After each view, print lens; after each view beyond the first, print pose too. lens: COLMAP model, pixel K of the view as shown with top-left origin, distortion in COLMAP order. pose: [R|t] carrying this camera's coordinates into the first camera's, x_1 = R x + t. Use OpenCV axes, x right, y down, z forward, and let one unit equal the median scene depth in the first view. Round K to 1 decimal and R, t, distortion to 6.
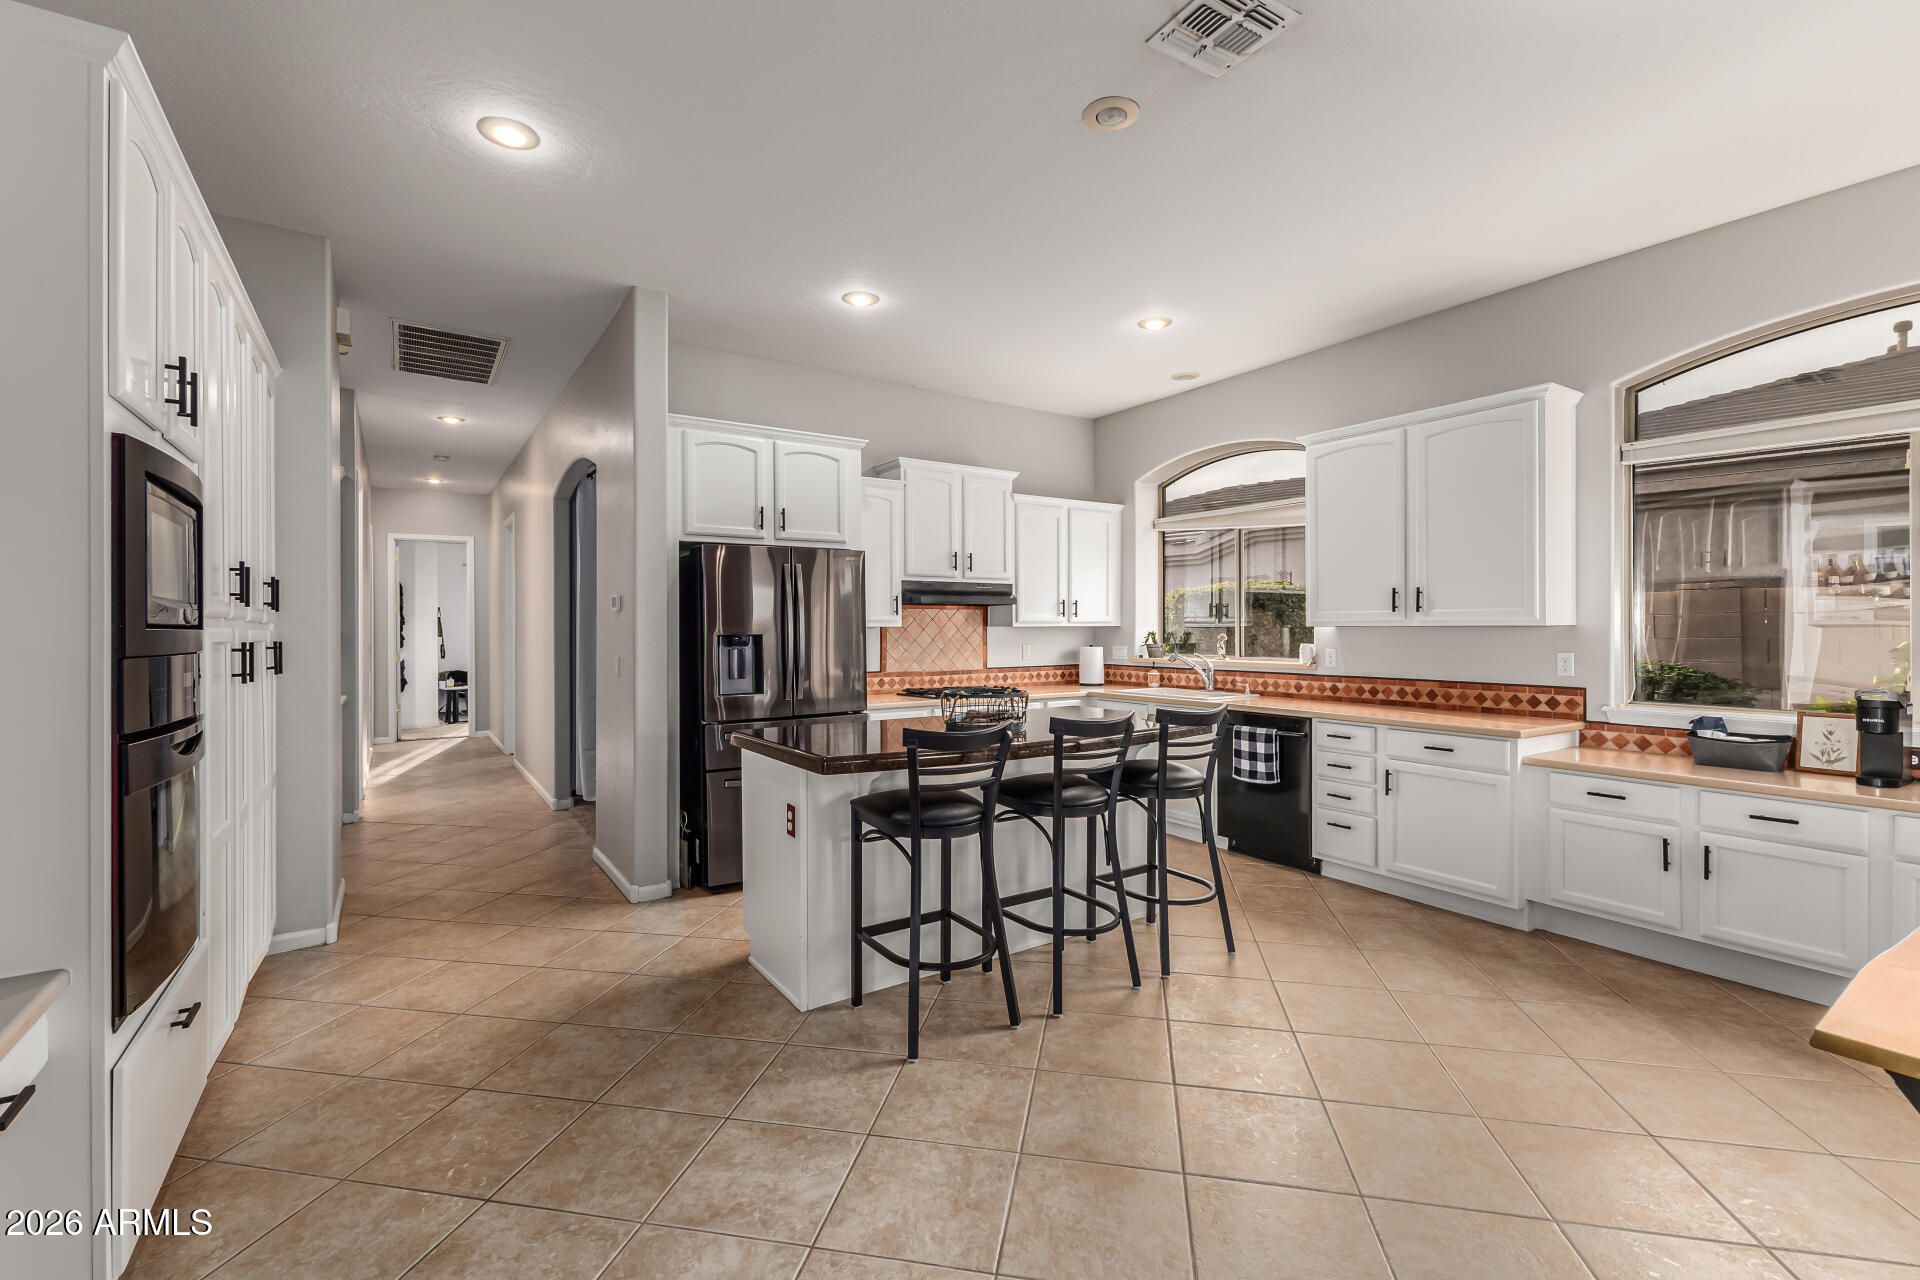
lens RADIAL K [[831.4, 0, 961.1], [0, 831.4, 629.9], [0, 0, 1]] dist [0.012049, -0.003153]
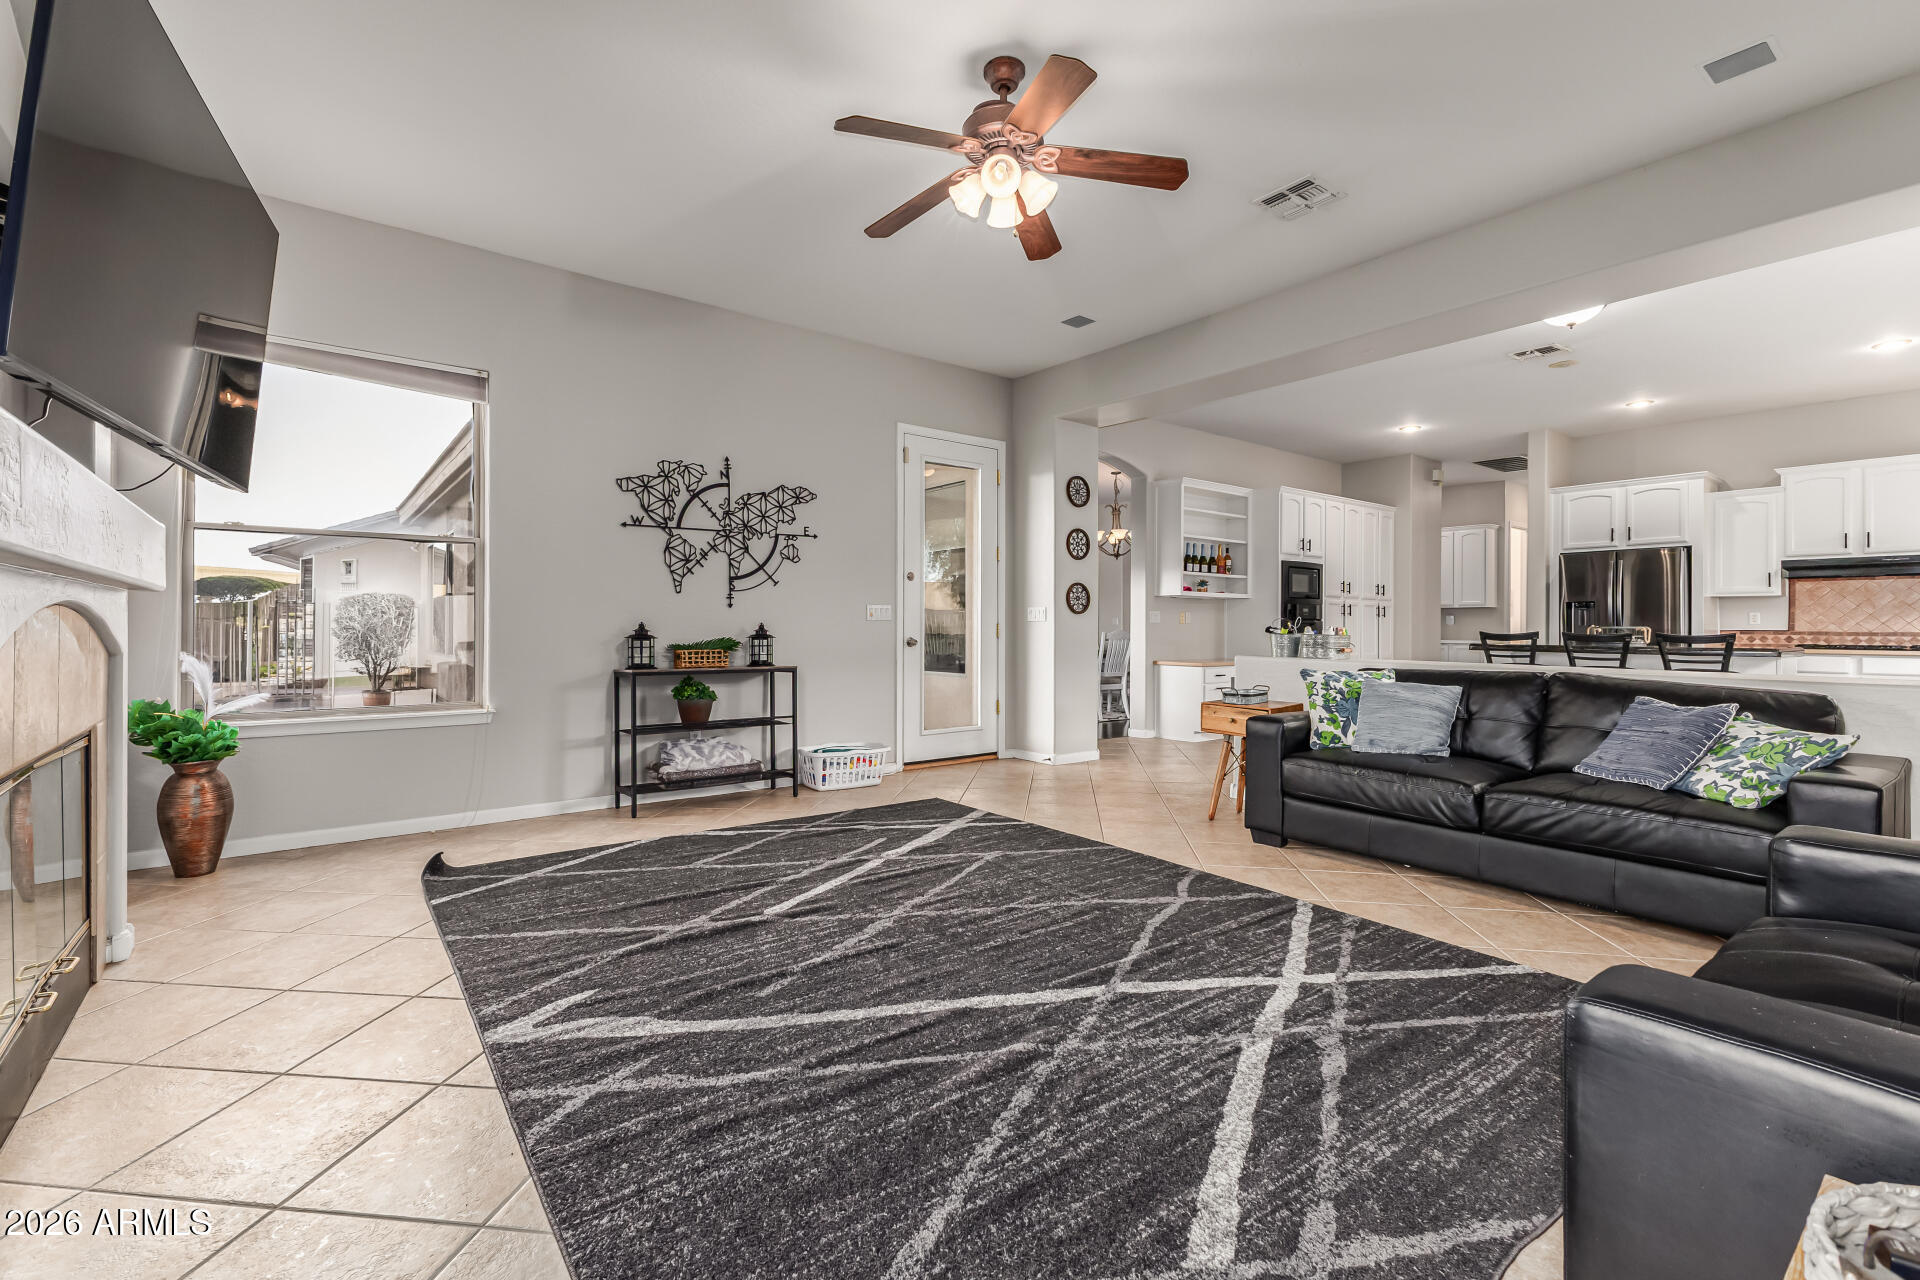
lens RADIAL K [[831.4, 0, 952.6], [0, 831.4, 623.5], [0, 0, 1]] dist [0.012049, -0.003153]
pose [[0.063611, 0.000297, -0.997975, 1.434744], [-0.007976, 0.999968, -0.000211, 0.063124], [0.997943, 0.007973, 0.063612, -0.491878]]
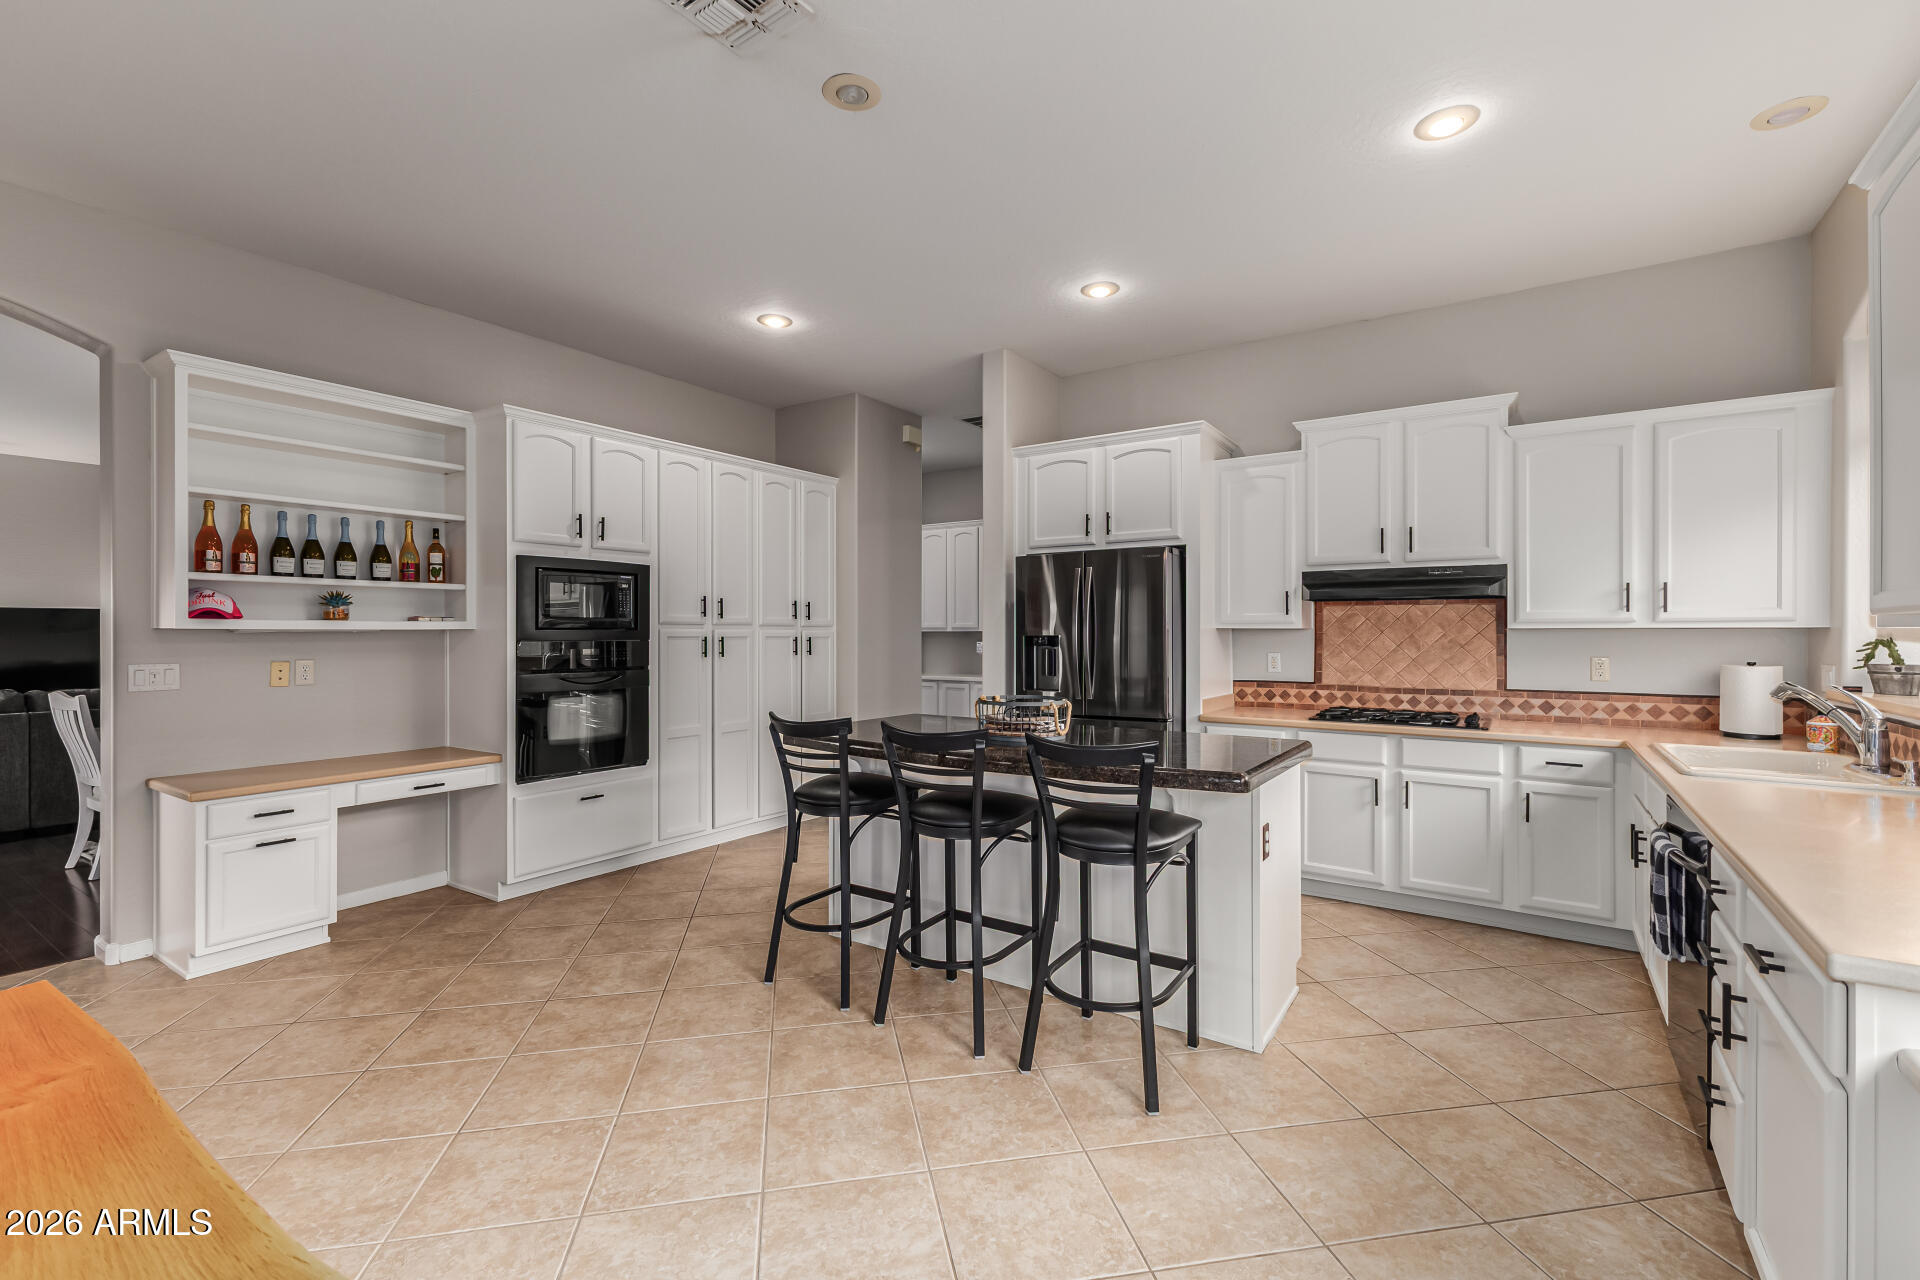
lens RADIAL K [[831.4, 0, 956.1], [0, 831.4, 631.3], [0, 0, 1]] dist [0.012049, -0.003153]
pose [[0.376261, 0.003282, -0.926508, 0.679355], [-0.002994, 0.999993, 0.002326, -0.002010], [0.926509, 0.001899, 0.376268, 0.458025]]
